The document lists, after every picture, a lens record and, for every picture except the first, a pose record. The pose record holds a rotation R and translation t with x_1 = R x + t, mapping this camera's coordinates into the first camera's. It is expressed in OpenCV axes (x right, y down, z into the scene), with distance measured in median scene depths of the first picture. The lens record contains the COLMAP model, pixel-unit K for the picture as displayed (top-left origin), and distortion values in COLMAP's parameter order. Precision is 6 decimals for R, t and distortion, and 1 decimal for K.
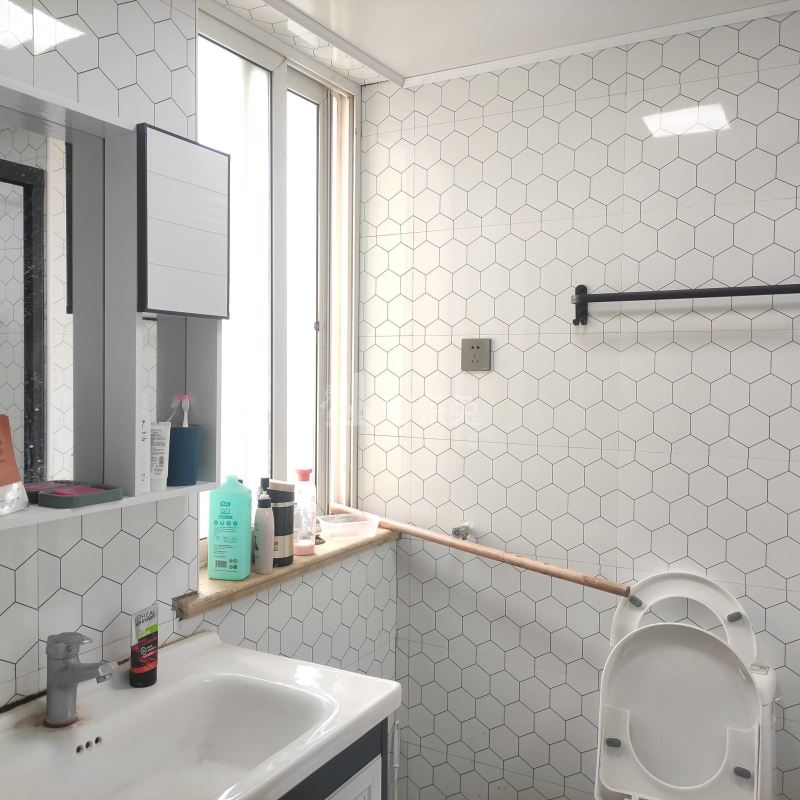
lens RADIAL K [[780.5, 0, 400.0], [0, 780.5, 400.0], [0, 0, 1]] dist [0.046882, -0.031489]
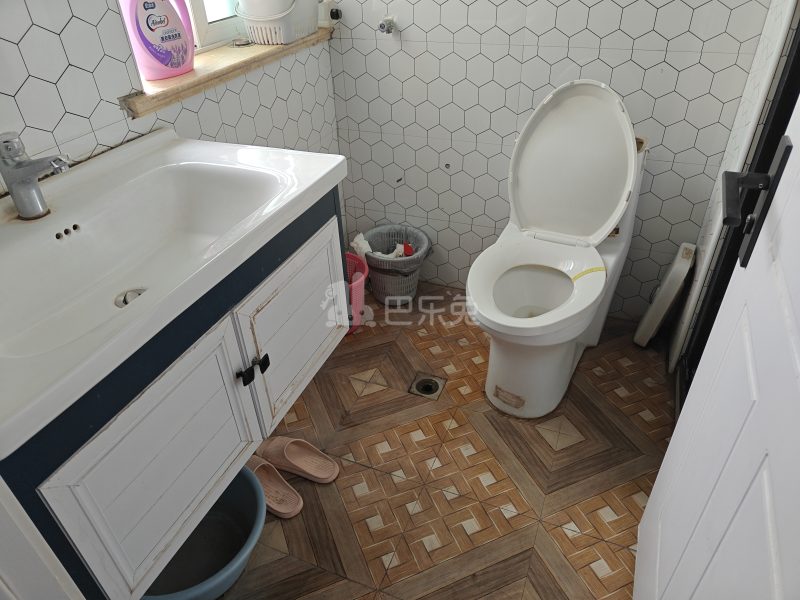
lens RADIAL K [[550.6, 0, 404.9], [0, 550.6, 299.0], [0, 0, 1]] dist [0.020492, 0.000070]
pose [[0.990600, -0.106117, 0.086314, -0.004290], [0.041711, 0.835289, 0.548227, 0.079121], [-0.130273, -0.539474, 0.831863, 0.175633]]
